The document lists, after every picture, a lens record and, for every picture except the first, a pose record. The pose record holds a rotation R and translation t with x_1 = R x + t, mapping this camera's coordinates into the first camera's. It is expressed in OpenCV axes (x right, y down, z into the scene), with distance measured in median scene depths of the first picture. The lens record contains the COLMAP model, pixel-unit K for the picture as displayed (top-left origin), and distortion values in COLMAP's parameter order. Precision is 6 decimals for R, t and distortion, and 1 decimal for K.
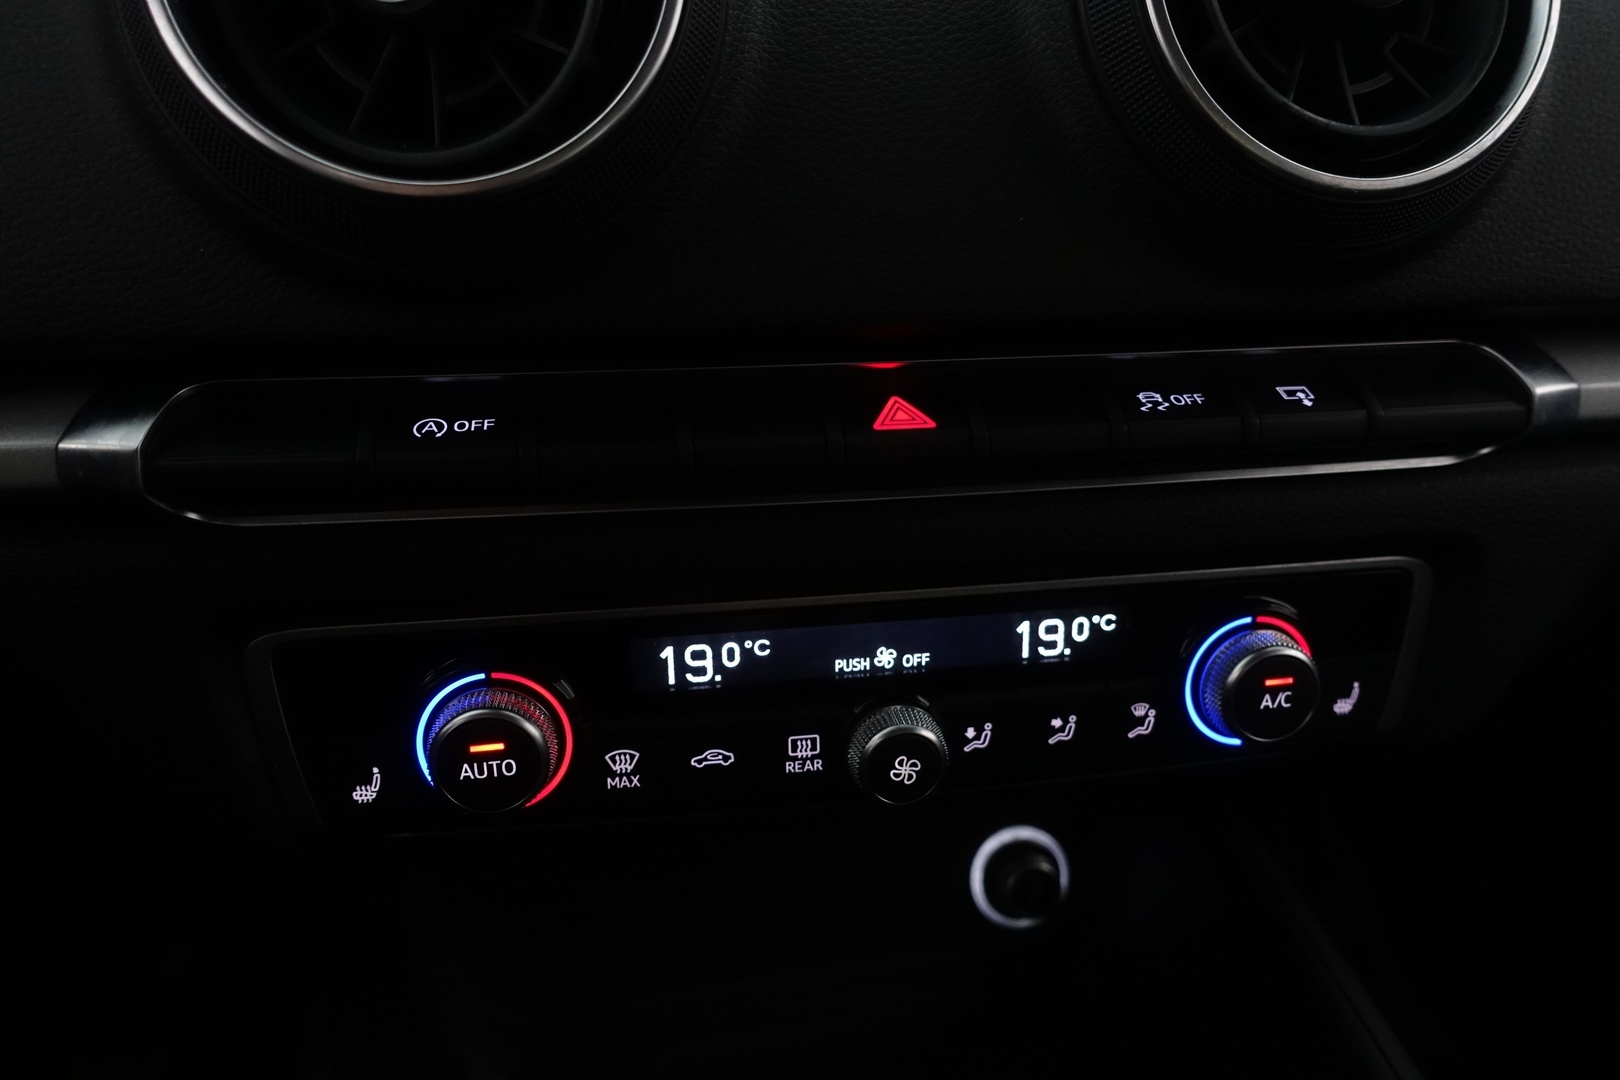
lens RADIAL K [[1085.4, 0, 810.0], [0, 1085.4, 540.0], [0, 0, 1]] dist [0.000826, -0.002018]
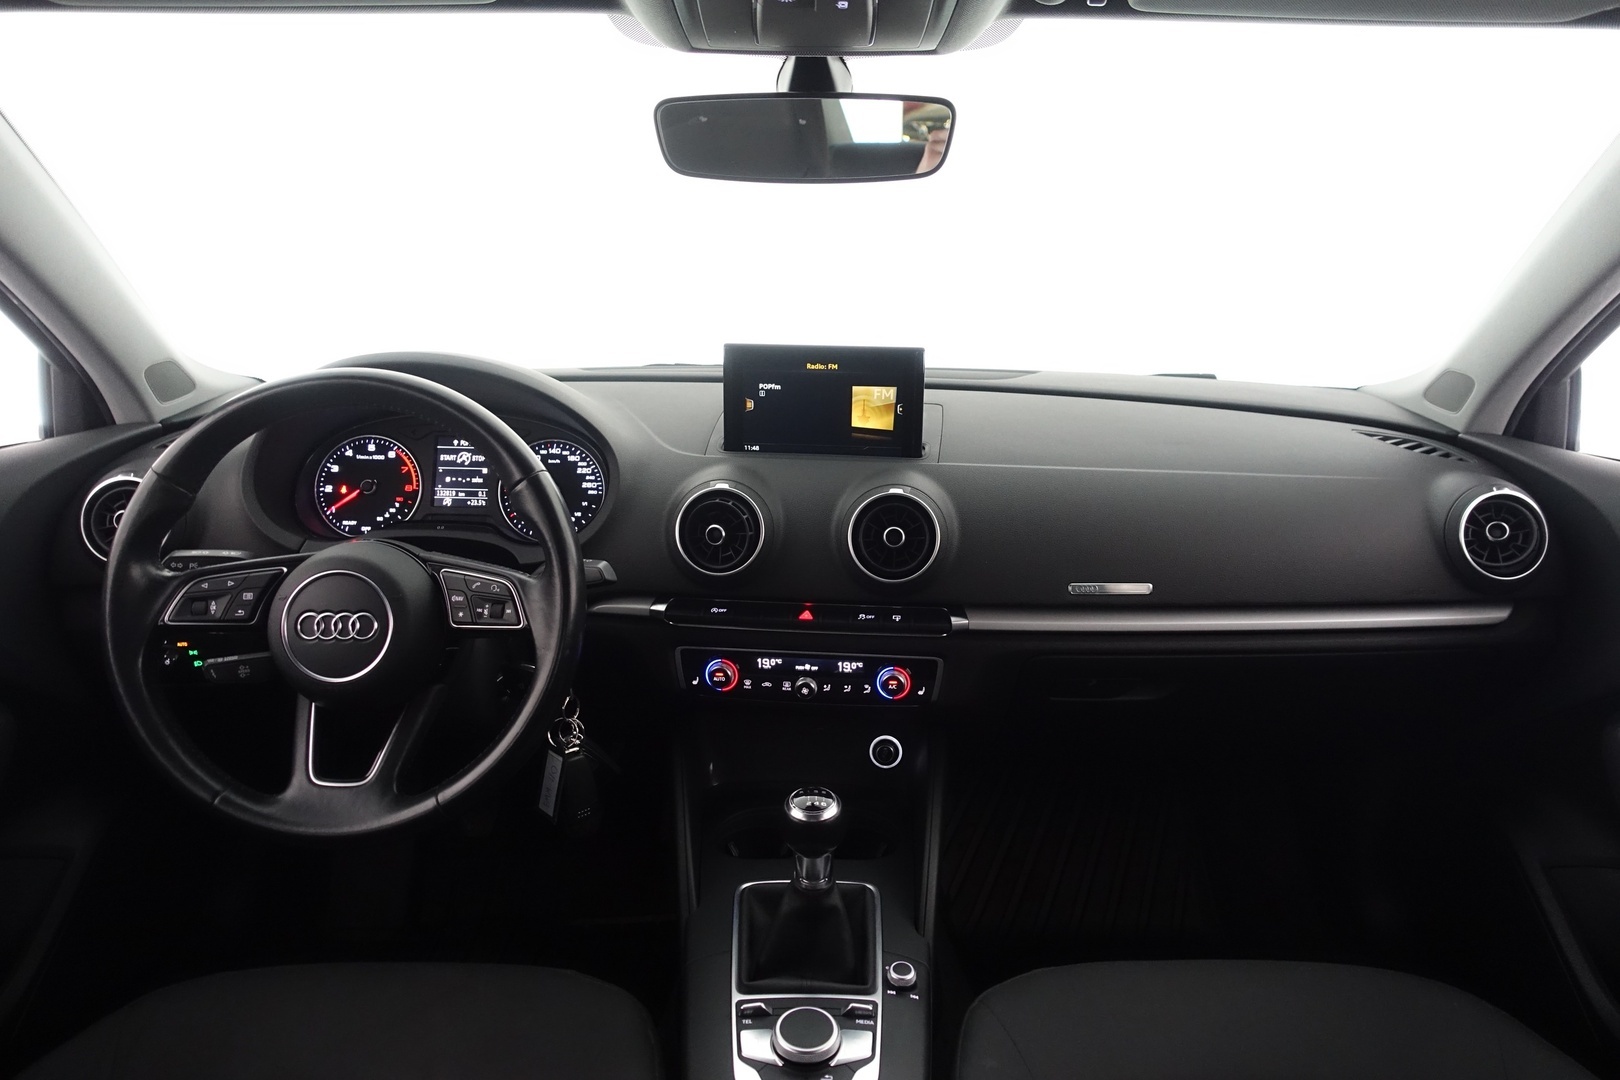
lens RADIAL K [[1119.4, 0, 809.3], [0, 1119.4, 549.4], [0, 0, 1]] dist [-0.000906, 0.000445]
pose [[0.959416, 0.083087, -0.269475, 1.293654], [-0.094483, 0.995087, -0.029575, -0.238398], [0.265694, 0.053836, 0.962553, -3.483541]]
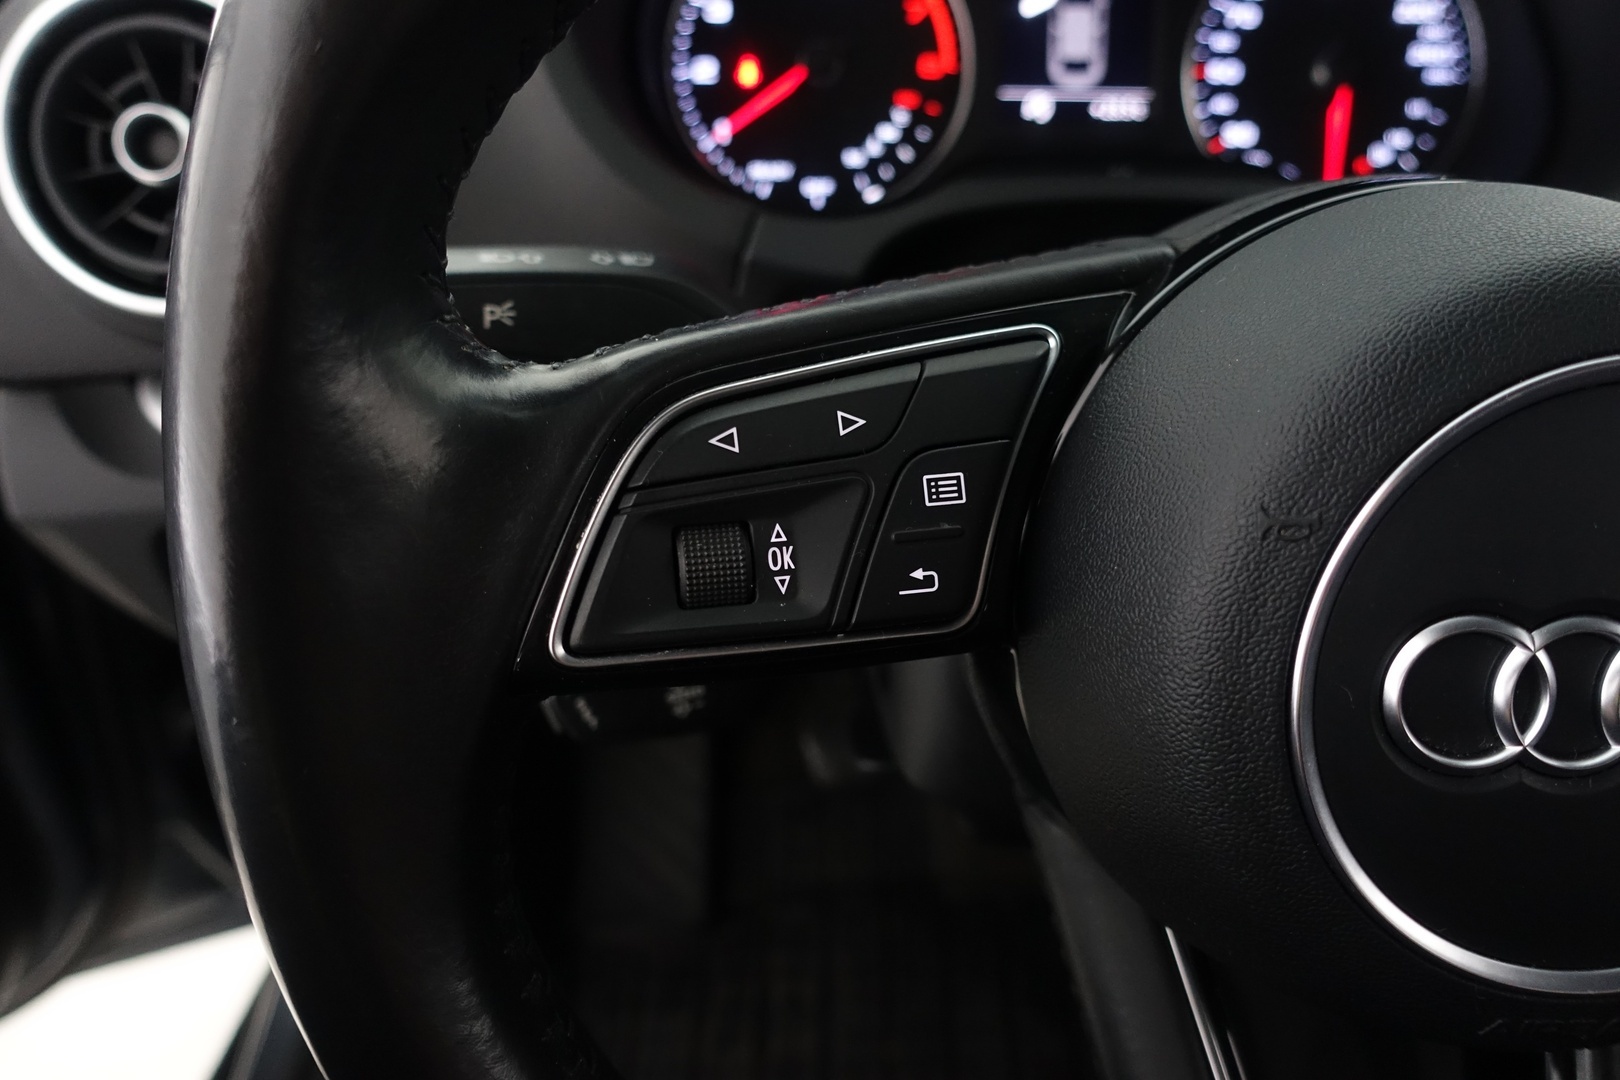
lens RADIAL K [[1085.4, 0, 810.0], [0, 1085.4, 540.0], [0, 0, 1]] dist [0.000826, -0.002018]
pose [[0.966371, 0.130144, -0.221786, -1.546606], [-0.080571, 0.972286, 0.219471, -0.122581], [0.244203, -0.194221, 0.950075, -0.939364]]
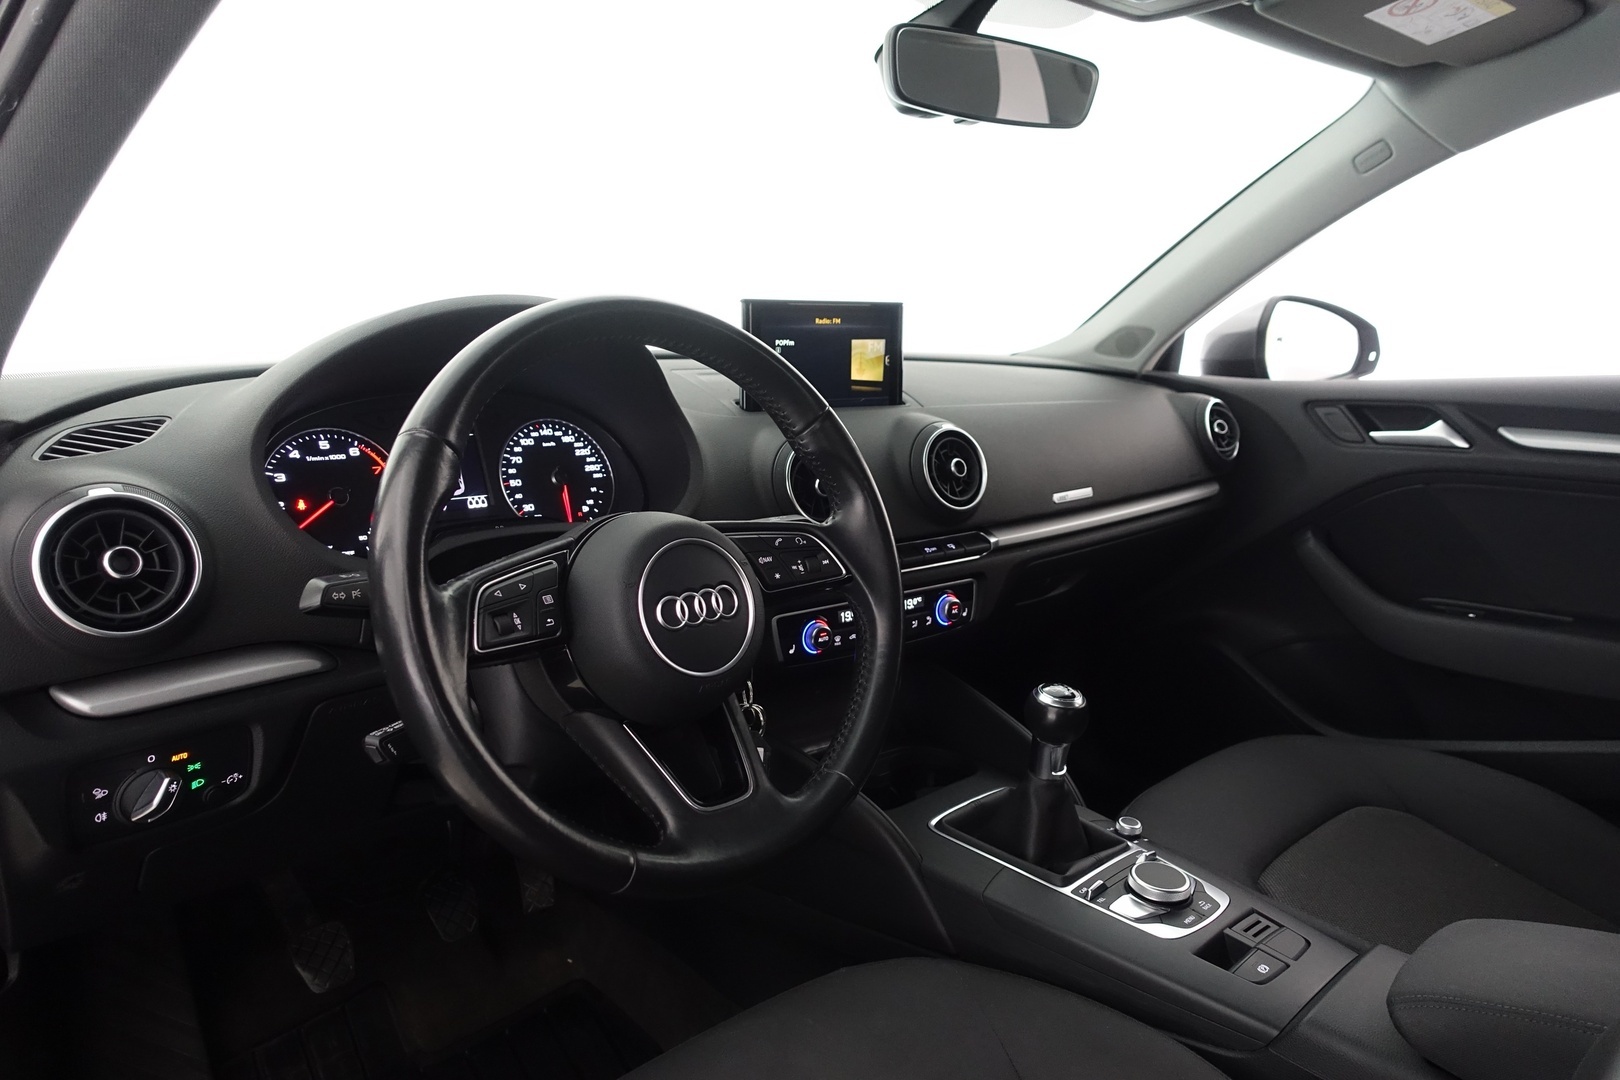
lens RADIAL K [[1119.4, 0, 809.3], [0, 1119.4, 549.4], [0, 0, 1]] dist [-0.000906, 0.000445]
pose [[0.889214, -0.083589, 0.449791, -2.303536], [0.131091, 0.988495, -0.075457, 0.170029], [-0.438309, 0.126061, 0.889941, -3.085749]]
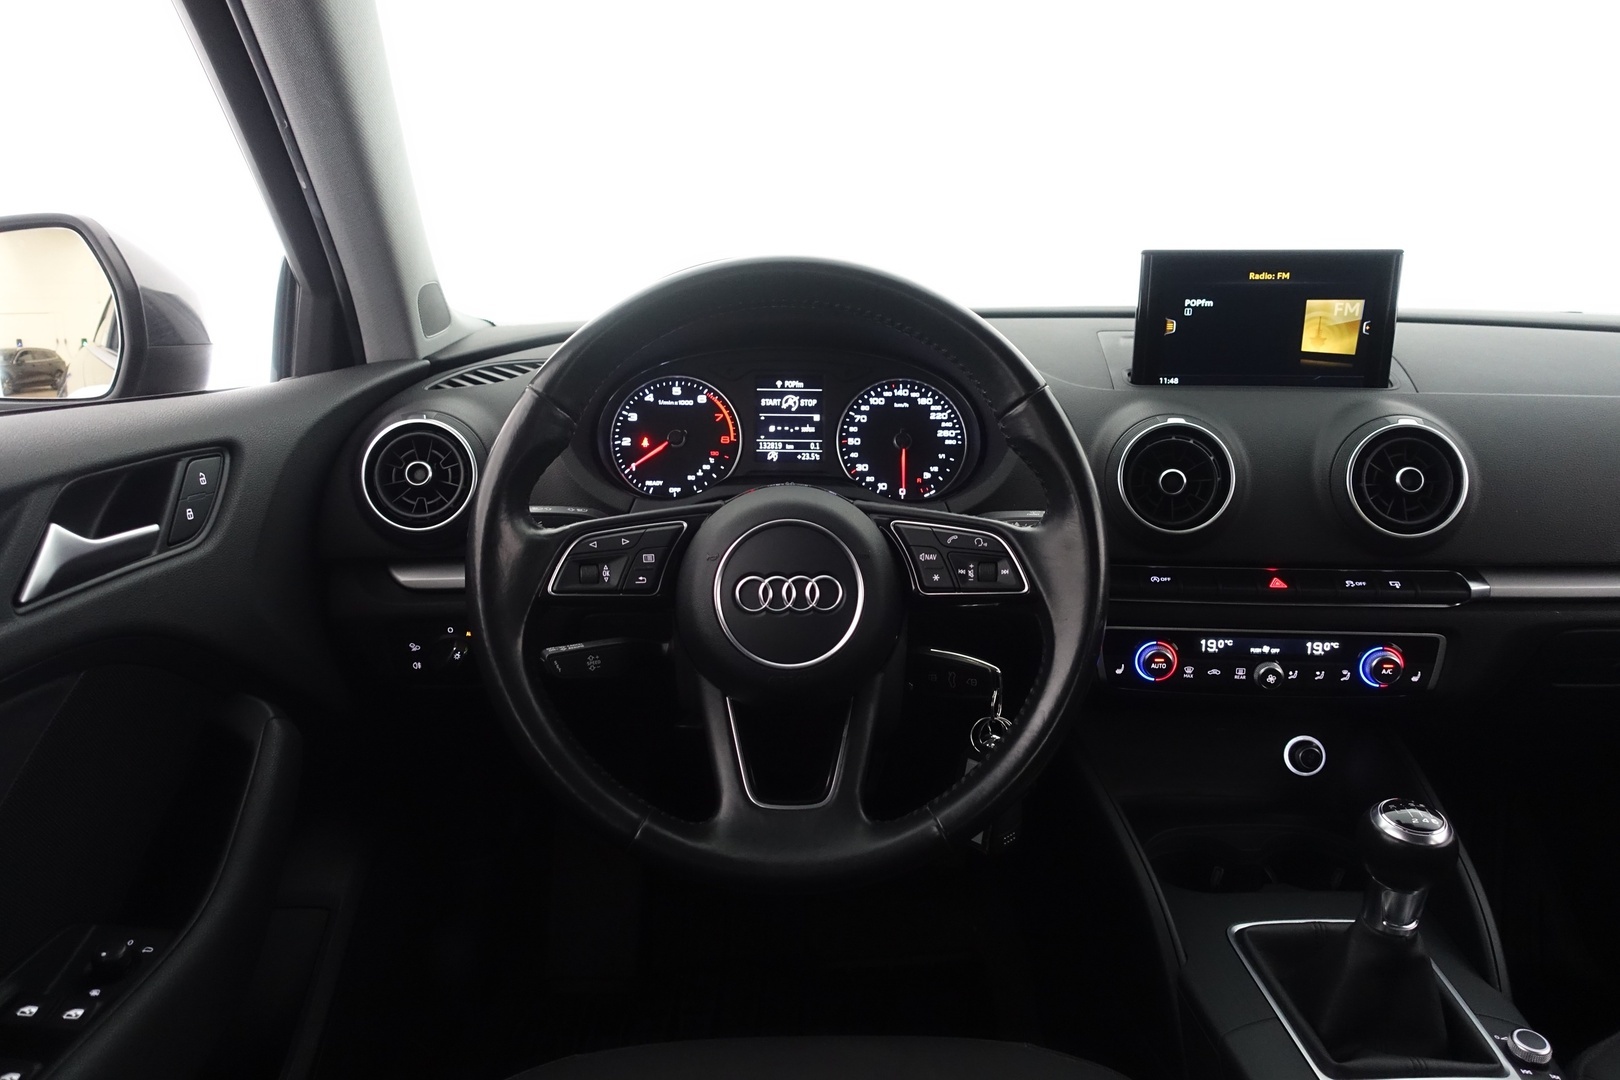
lens RADIAL K [[1119.4, 0, 809.3], [0, 1119.4, 549.4], [0, 0, 1]] dist [-0.000906, 0.000445]
pose [[0.965326, 0.065533, -0.252689, -0.476679], [-0.079403, 0.995823, -0.045081, 0.069462], [0.248679, 0.063582, 0.966497, -2.970805]]
